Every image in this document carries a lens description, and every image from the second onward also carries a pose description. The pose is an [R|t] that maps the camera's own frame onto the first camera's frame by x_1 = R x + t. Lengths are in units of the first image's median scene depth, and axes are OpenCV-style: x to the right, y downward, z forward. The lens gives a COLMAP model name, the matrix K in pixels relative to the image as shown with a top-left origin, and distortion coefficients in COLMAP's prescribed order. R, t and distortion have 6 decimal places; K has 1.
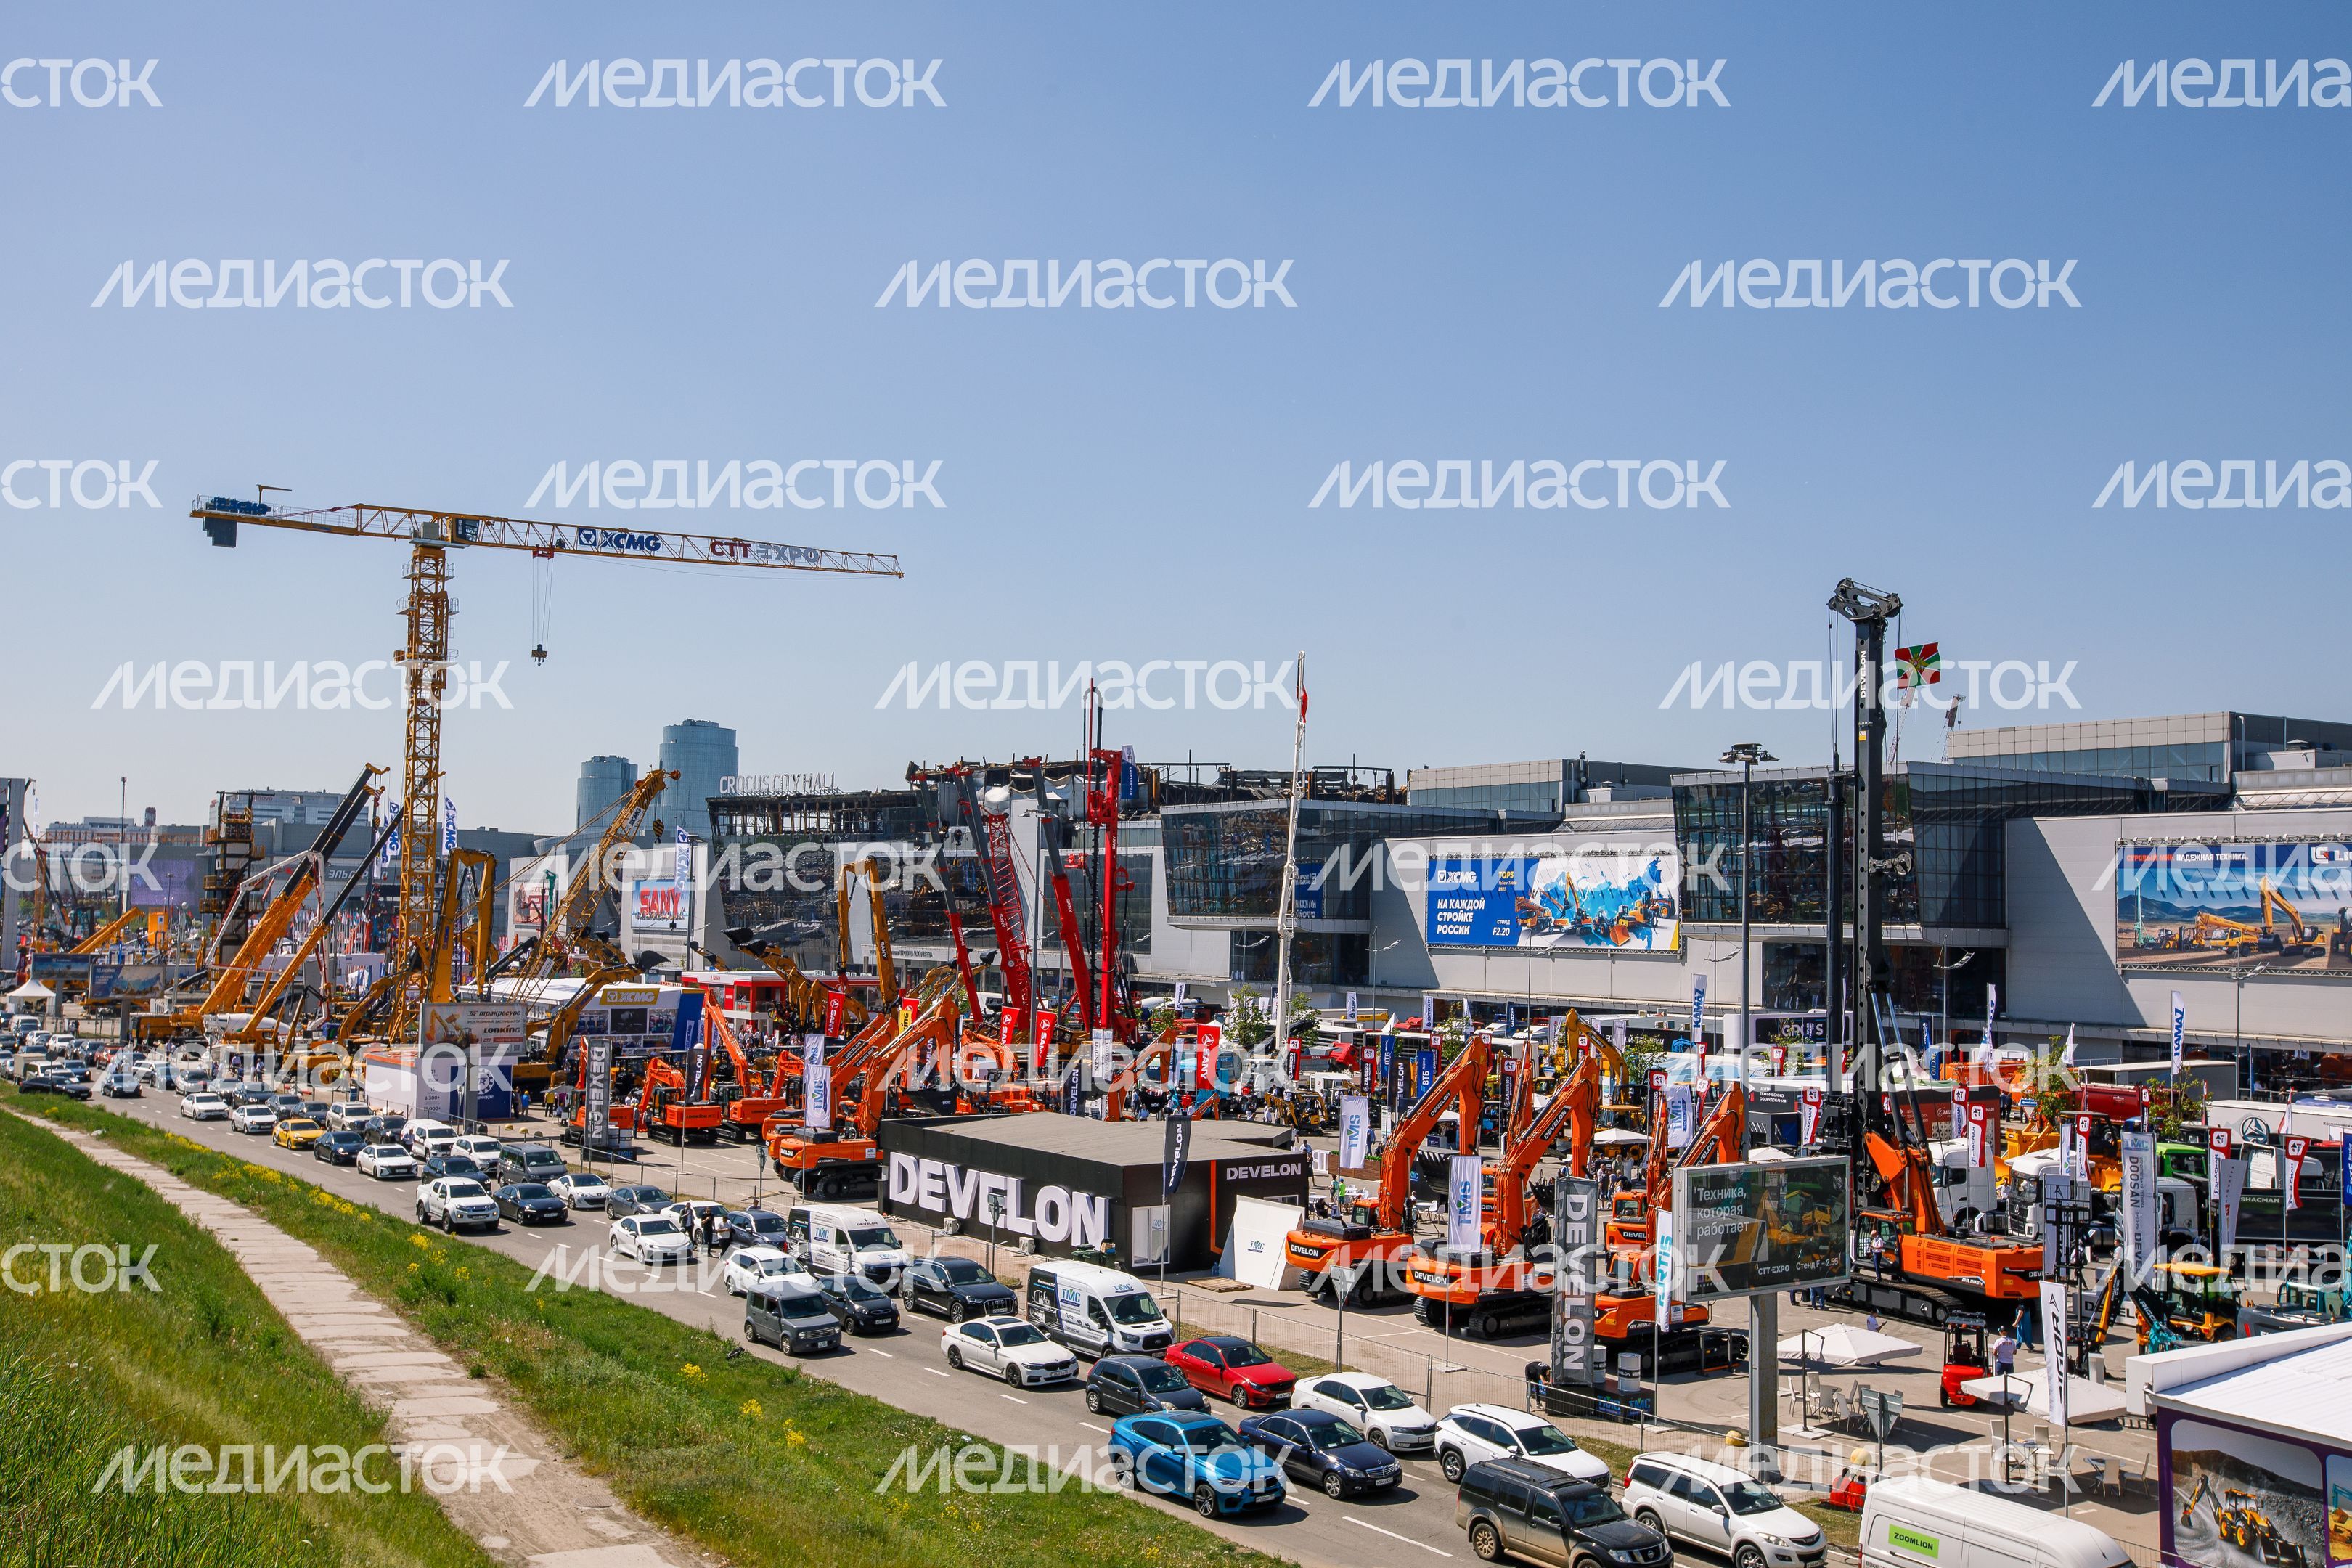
lens RADIAL K [[2243.6, 0, 1167.7], [0, 2243.6, 790.7], [0, 0, 1]] dist [0.020734, 0.082554]
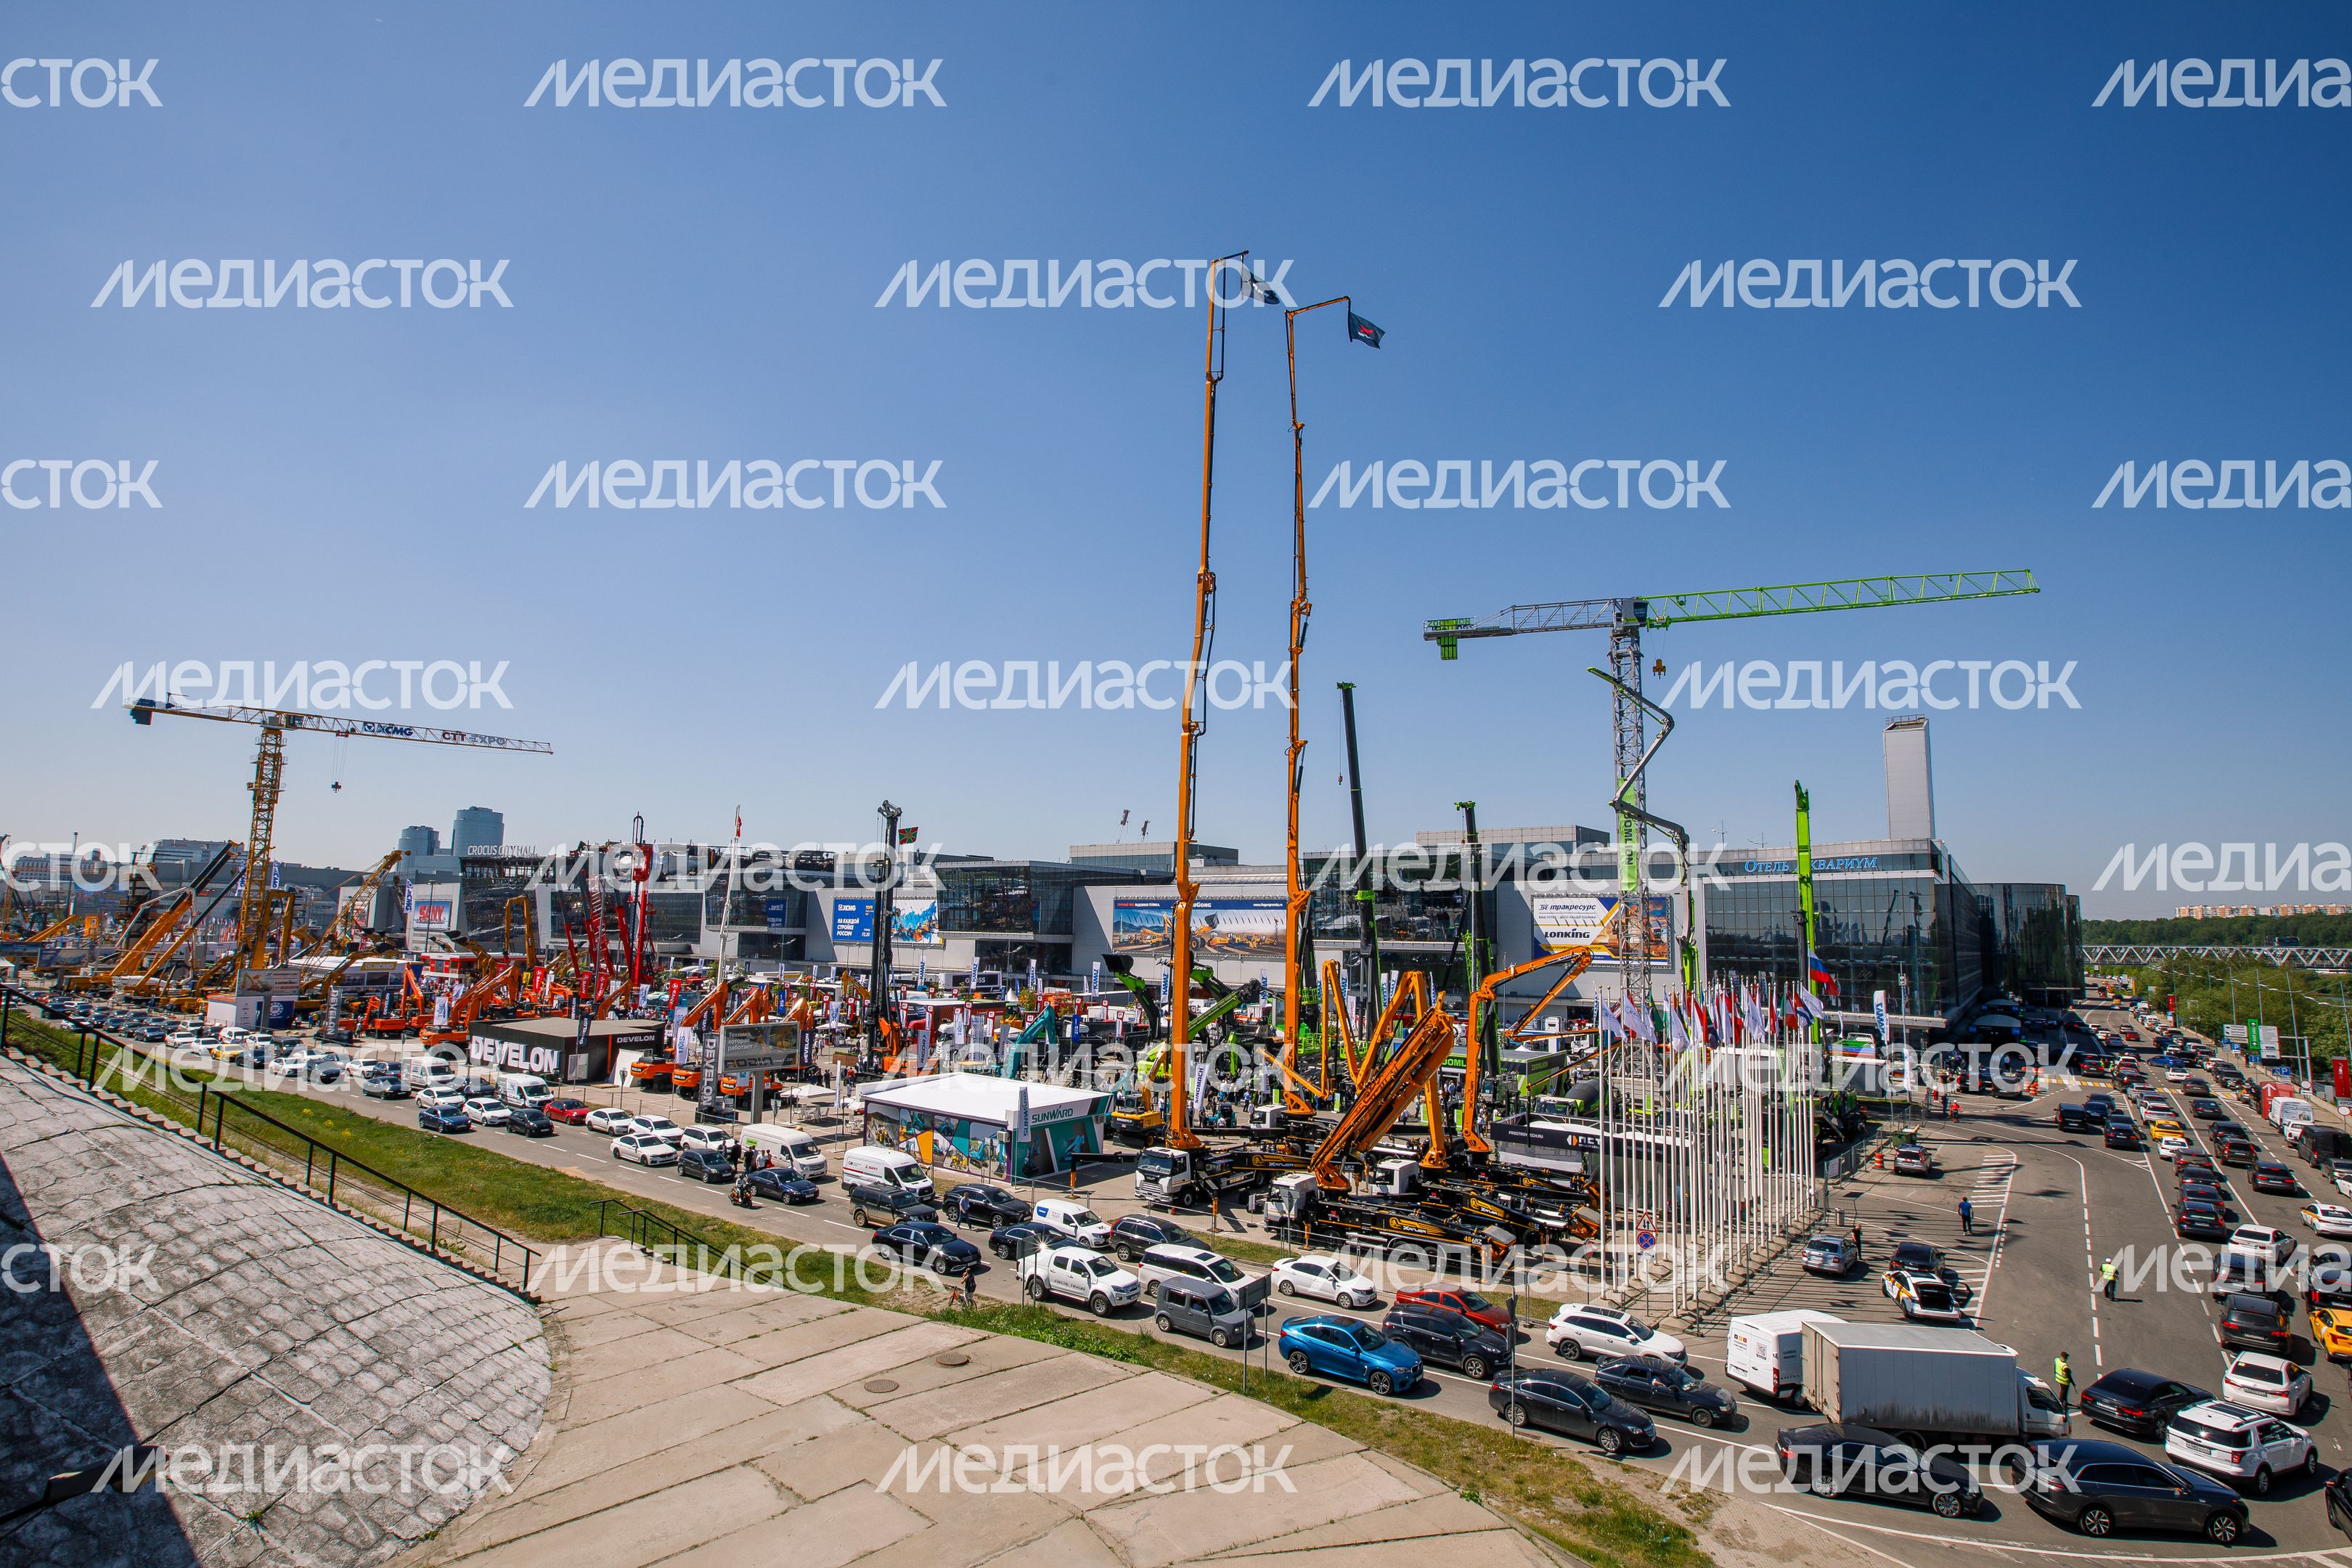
lens RADIAL K [[1174.6, 0, 1174.1], [0, 1174.6, 809.9], [0, 0, 1]] dist [-0.002221, 0.011002]
pose [[0.951562, 0.030143, 0.305977, 0.095707], [-0.020474, 0.999186, -0.034762, -0.020340], [-0.306775, 0.026814, 0.951404, -0.180912]]
